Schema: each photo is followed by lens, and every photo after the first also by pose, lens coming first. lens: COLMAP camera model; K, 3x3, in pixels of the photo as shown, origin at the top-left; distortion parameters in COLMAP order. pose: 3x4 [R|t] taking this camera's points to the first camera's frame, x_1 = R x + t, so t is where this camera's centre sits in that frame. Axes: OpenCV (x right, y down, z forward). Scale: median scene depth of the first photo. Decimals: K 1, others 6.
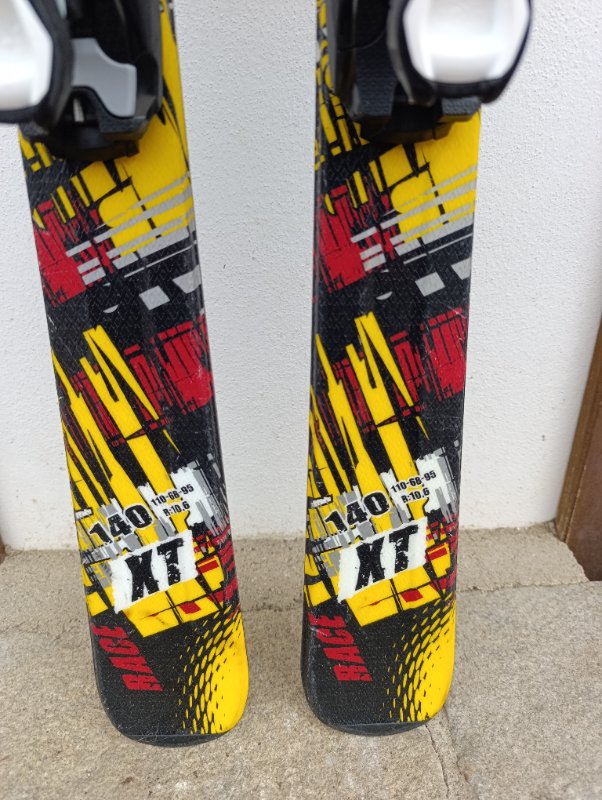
lens RADIAL K [[542.4, 0, 296.2], [0, 542.4, 394.6], [0, 0, 1]] dist [-0.019368, -0.012646]
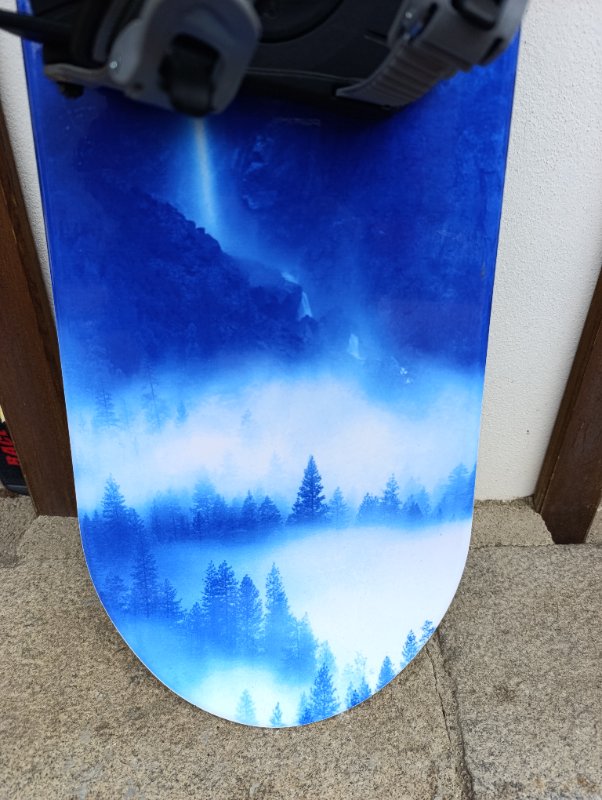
lens RADIAL K [[542.4, 0, 298.3], [0, 542.4, 395.3], [0, 0, 1]] dist [-0.019368, -0.012646]
pose [[0.999067, 0.042488, -0.007699, -0.086494], [-0.041687, 0.995548, 0.084540, -0.106240], [0.011256, -0.084140, 0.996390, -0.305895]]
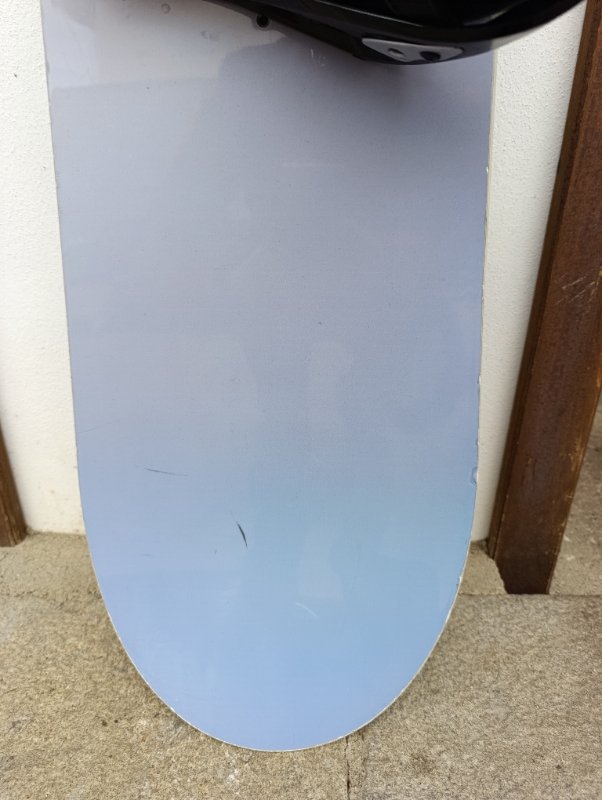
lens RADIAL K [[542.4, 0, 295.7], [0, 542.4, 384.1], [0, 0, 1]] dist [-0.019368, -0.012646]
pose [[0.996563, 0.056547, -0.060531, 0.152361], [-0.057851, 0.998125, -0.020008, -0.067101], [0.059286, 0.023441, 0.997966, -0.239146]]
